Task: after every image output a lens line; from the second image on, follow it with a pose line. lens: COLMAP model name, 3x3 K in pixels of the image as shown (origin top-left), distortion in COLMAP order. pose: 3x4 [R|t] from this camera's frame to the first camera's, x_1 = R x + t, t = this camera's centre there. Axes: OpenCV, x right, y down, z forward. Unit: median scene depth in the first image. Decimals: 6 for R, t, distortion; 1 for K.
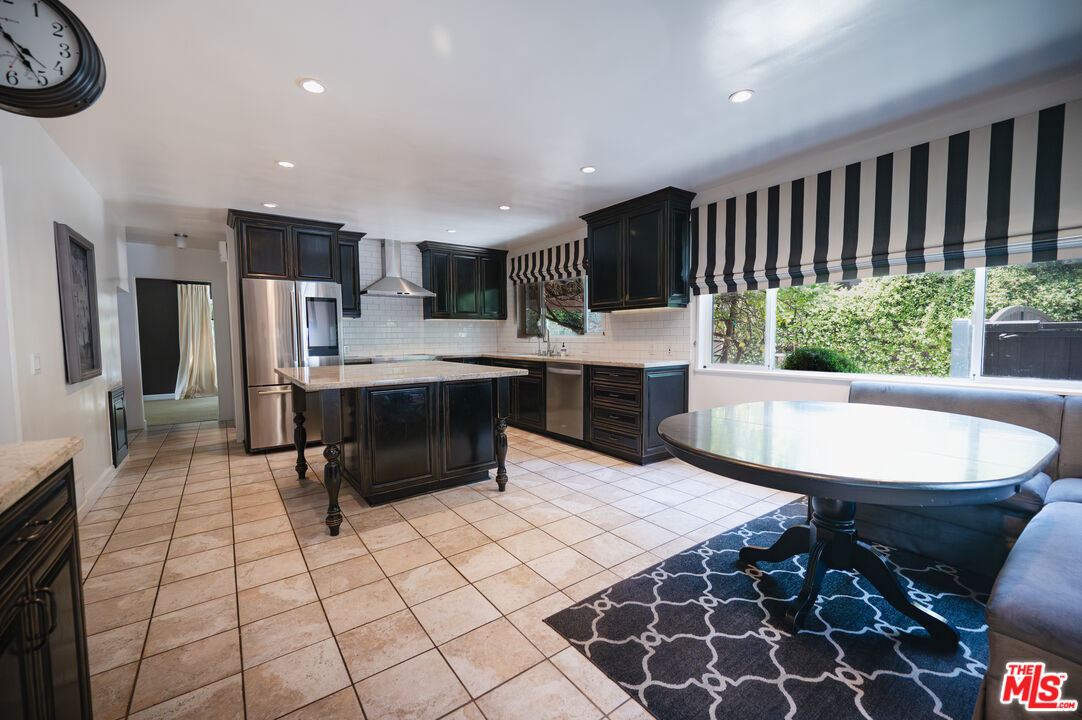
lens RADIAL K [[428.2, 0, 536.4], [0, 428.2, 362.6], [0, 0, 1]] dist [0.003493, -0.000954]
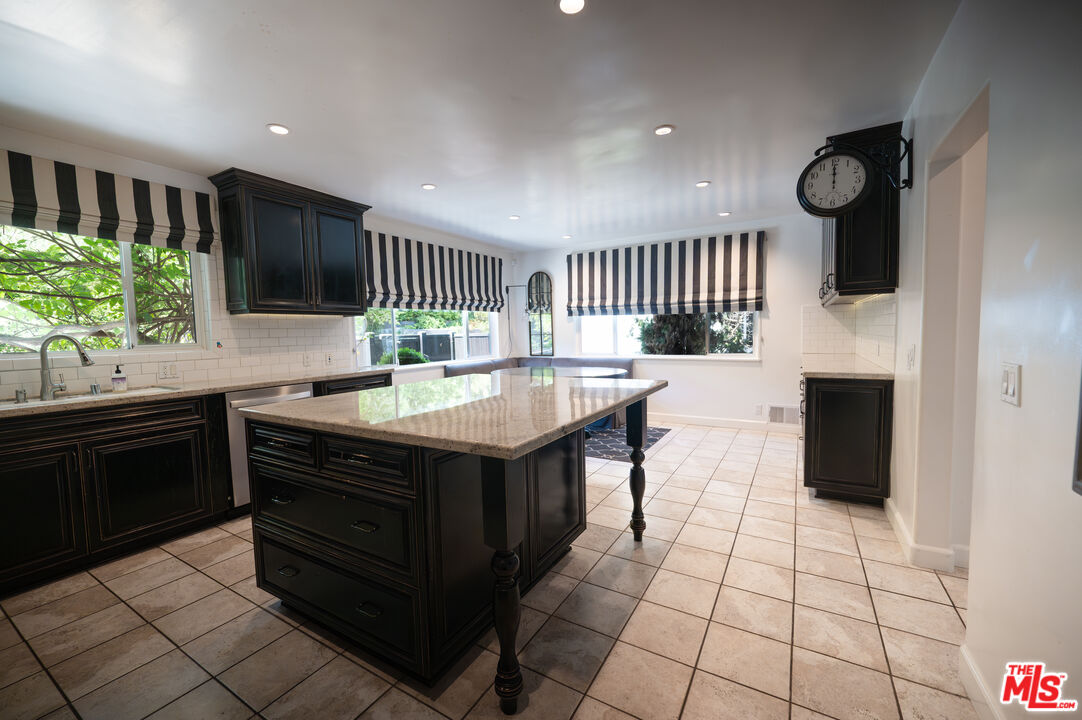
lens RADIAL K [[428.2, 0, 540.5], [0, 428.2, 361.8], [0, 0, 1]] dist [0.003493, -0.000954]
pose [[-0.380720, -0.044283, 0.923629, -0.902284], [0.087995, 0.992585, 0.083860, -0.072793], [-0.920494, 0.113202, -0.374000, 1.082681]]
